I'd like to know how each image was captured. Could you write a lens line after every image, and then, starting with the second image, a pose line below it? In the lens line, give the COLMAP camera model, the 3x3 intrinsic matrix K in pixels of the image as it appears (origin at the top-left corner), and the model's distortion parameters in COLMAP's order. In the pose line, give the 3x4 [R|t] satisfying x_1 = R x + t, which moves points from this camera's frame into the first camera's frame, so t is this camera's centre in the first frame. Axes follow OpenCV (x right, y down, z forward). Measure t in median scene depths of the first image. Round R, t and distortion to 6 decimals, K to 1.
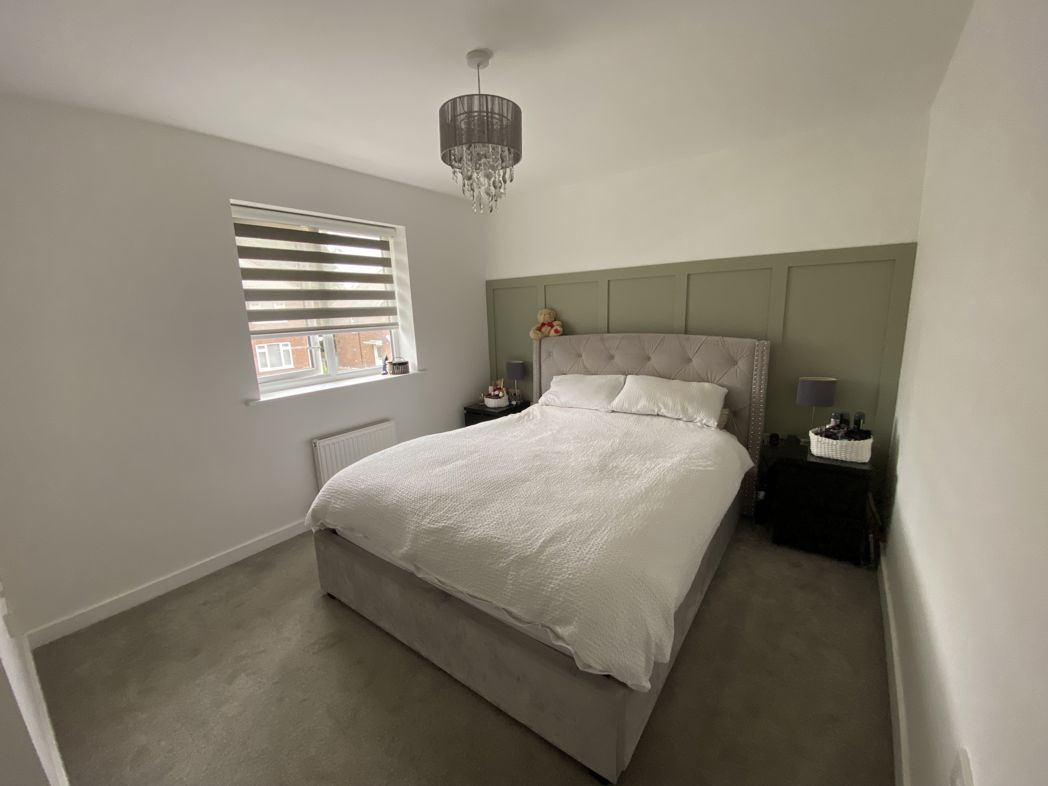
lens RADIAL K [[429.8, 0, 522.1], [0, 429.8, 390.8], [0, 0, 1]] dist [0.037744, -0.027714]
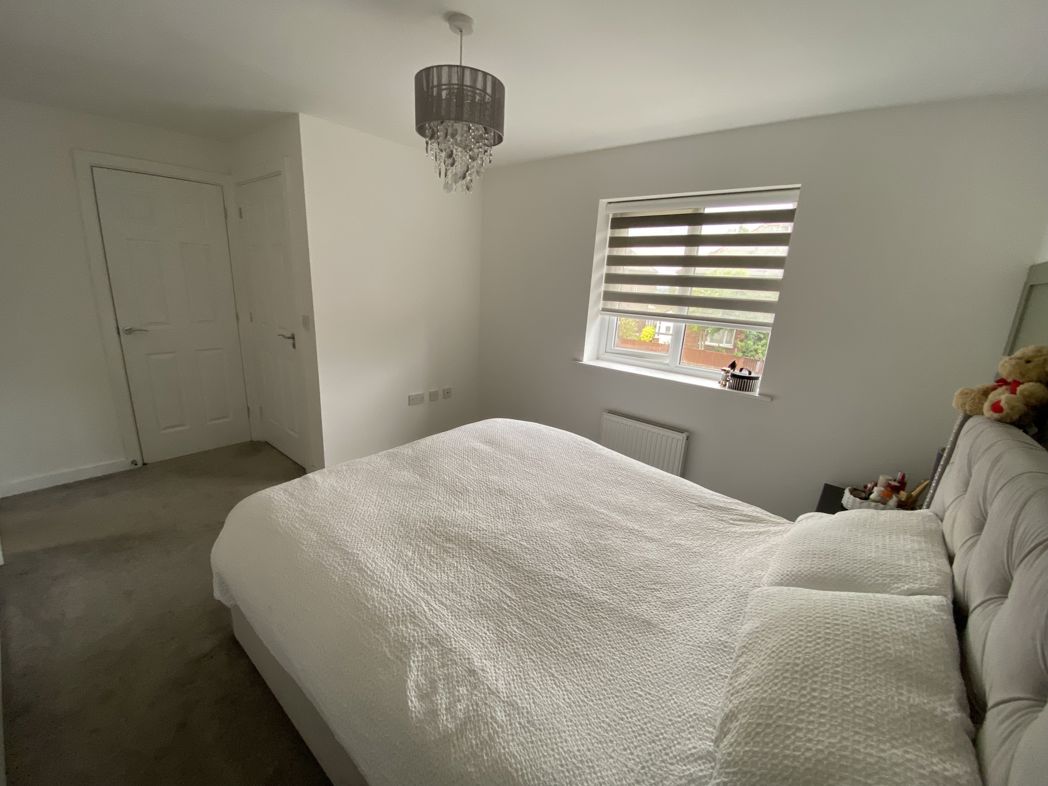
lens RADIAL K [[429.8, 0, 522.1], [0, 429.8, 390.8], [0, 0, 1]] dist [0.037744, -0.027714]
pose [[-0.074931, 0.284117, -0.955857, 0.665952], [-0.250577, 0.922431, 0.293824, -0.236462], [0.965193, 0.261532, 0.002075, 0.900317]]
